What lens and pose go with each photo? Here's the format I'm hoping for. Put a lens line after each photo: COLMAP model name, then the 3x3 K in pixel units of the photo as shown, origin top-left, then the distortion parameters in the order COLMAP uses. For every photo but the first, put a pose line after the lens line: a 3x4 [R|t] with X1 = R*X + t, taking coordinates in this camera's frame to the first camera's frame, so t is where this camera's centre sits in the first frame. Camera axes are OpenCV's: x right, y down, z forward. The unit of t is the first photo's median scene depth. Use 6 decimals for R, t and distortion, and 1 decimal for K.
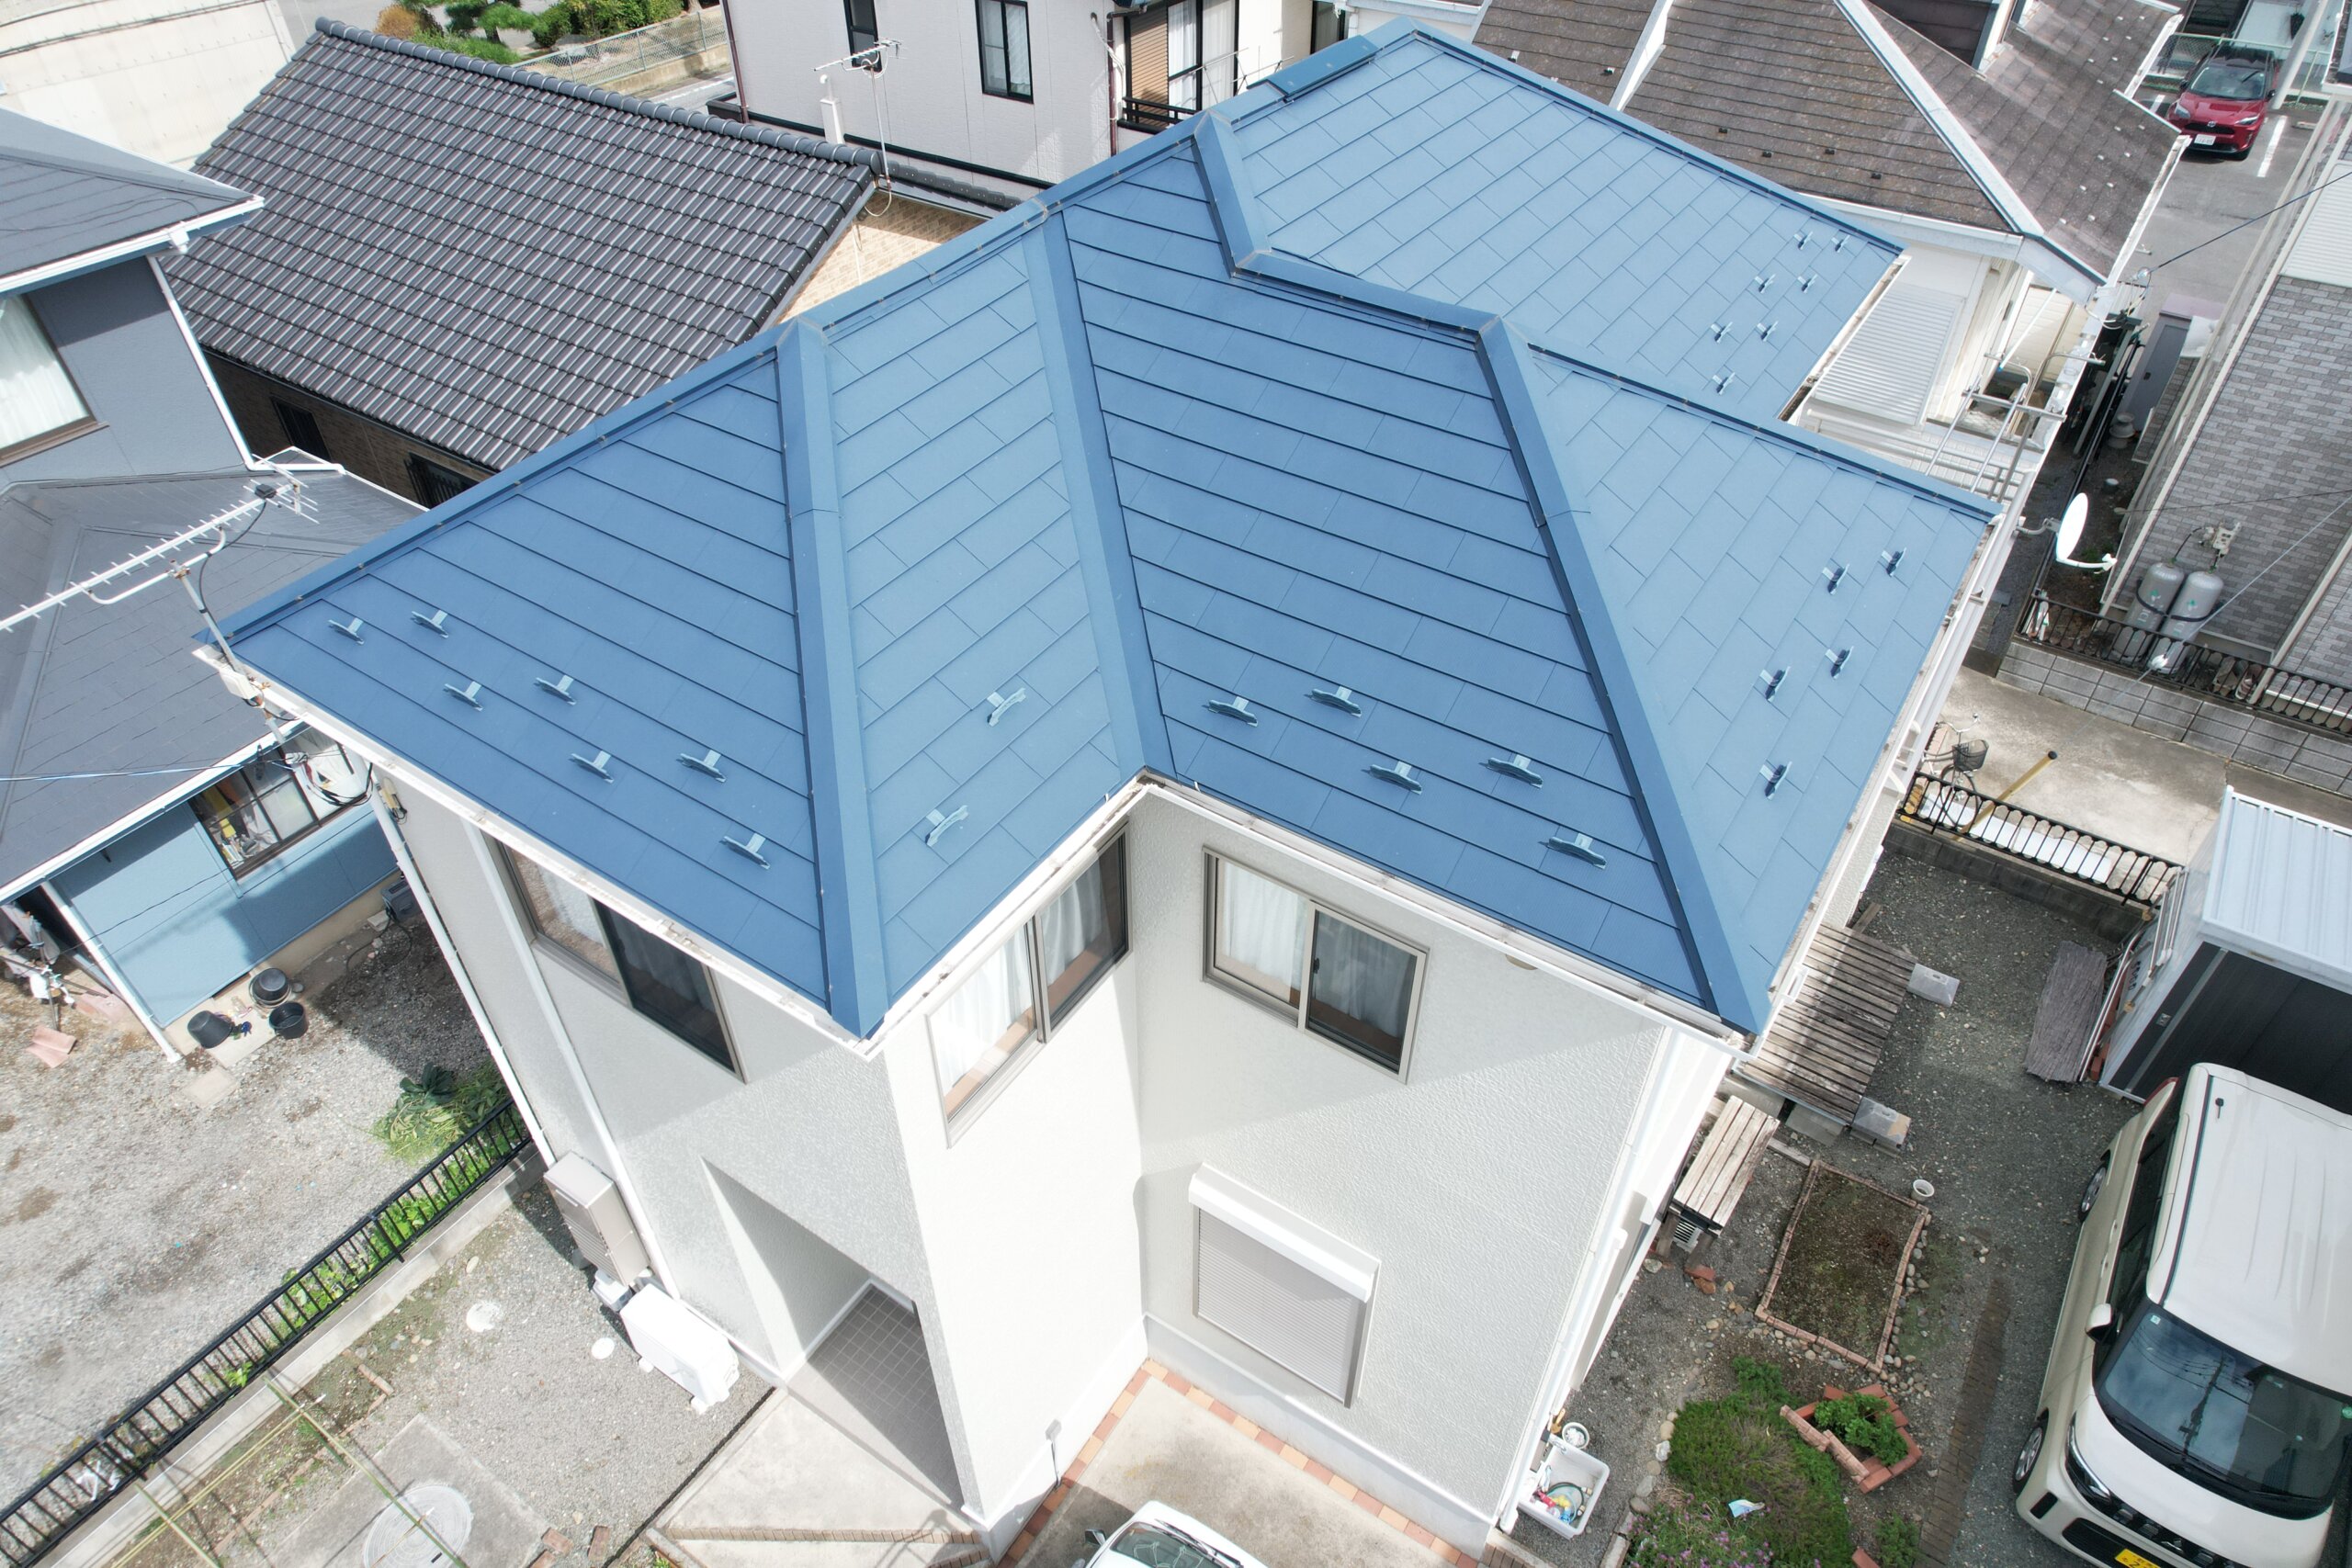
lens RADIAL K [[1473.7, 0, 1178.8], [0, 1473.7, 785.7], [0, 0, 1]] dist [-0.044370, -0.000330]
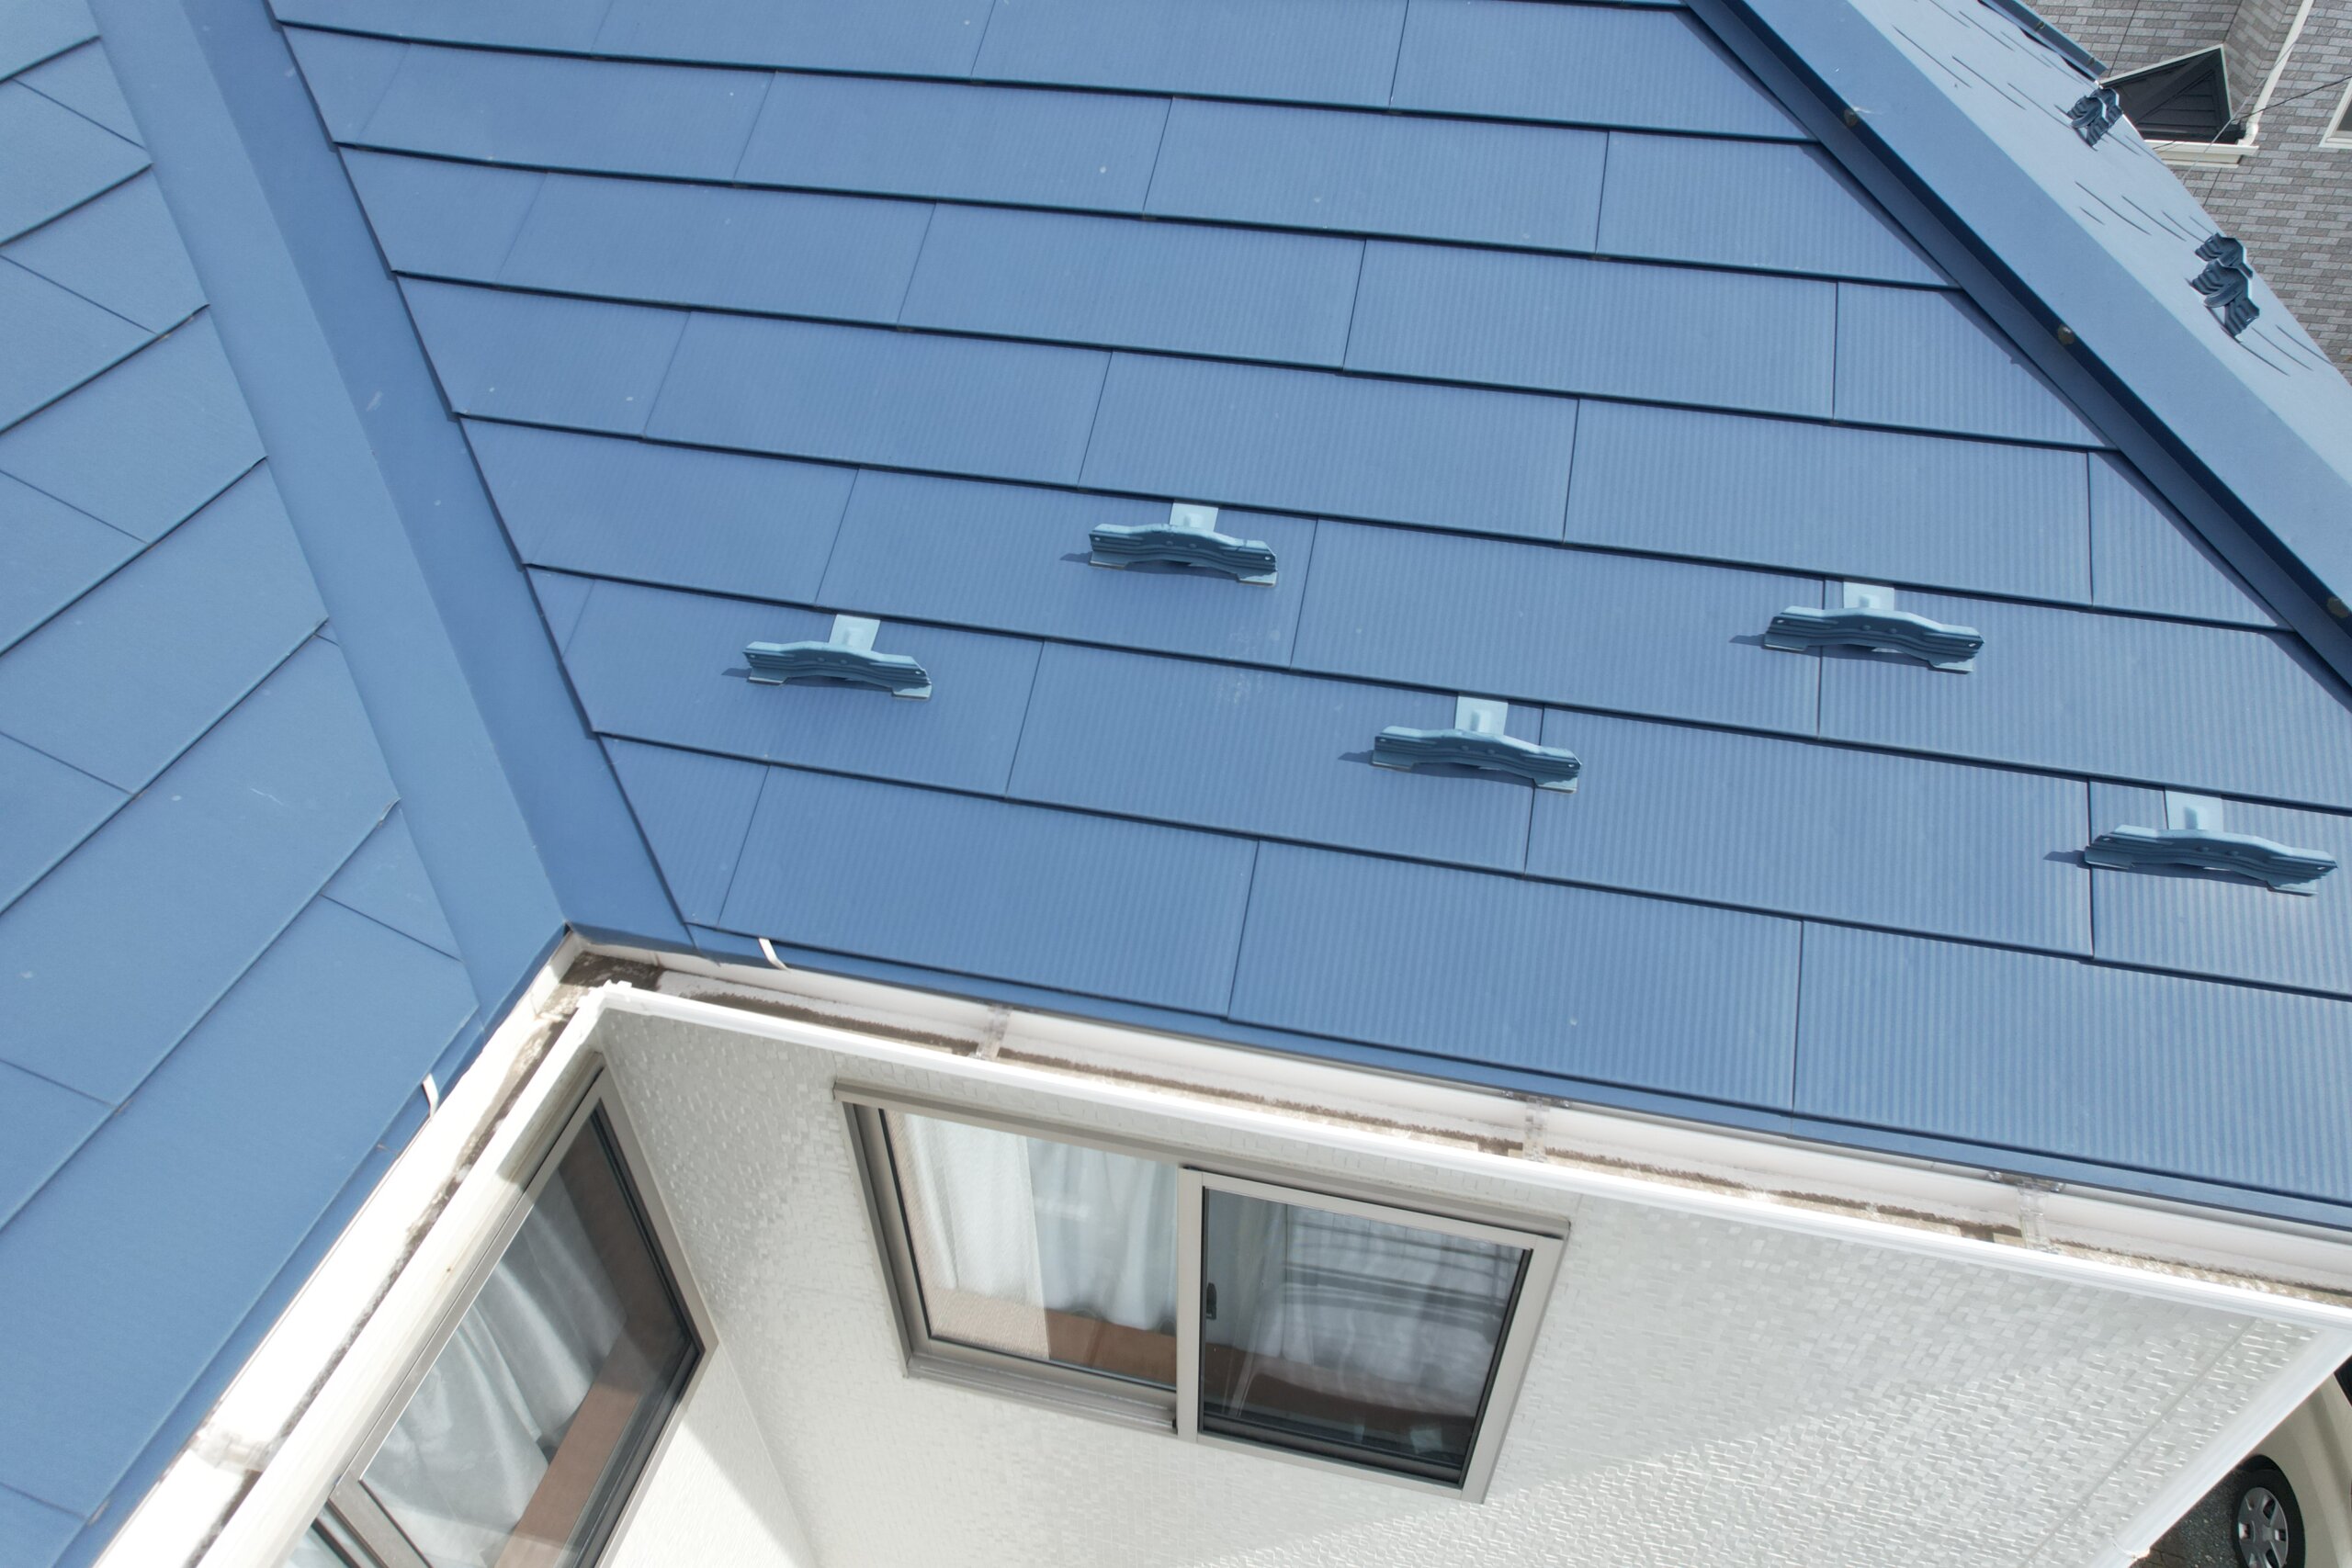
lens RADIAL K [[1473.7, 0, 1185.6], [0, 1473.7, 778.1], [0, 0, 1]] dist [-0.044370, -0.000330]
pose [[0.930585, -0.232833, 0.282491, 0.013228], [0.237163, 0.971279, 0.019277, -0.017303], [-0.278866, 0.049057, 0.959076, 0.663856]]
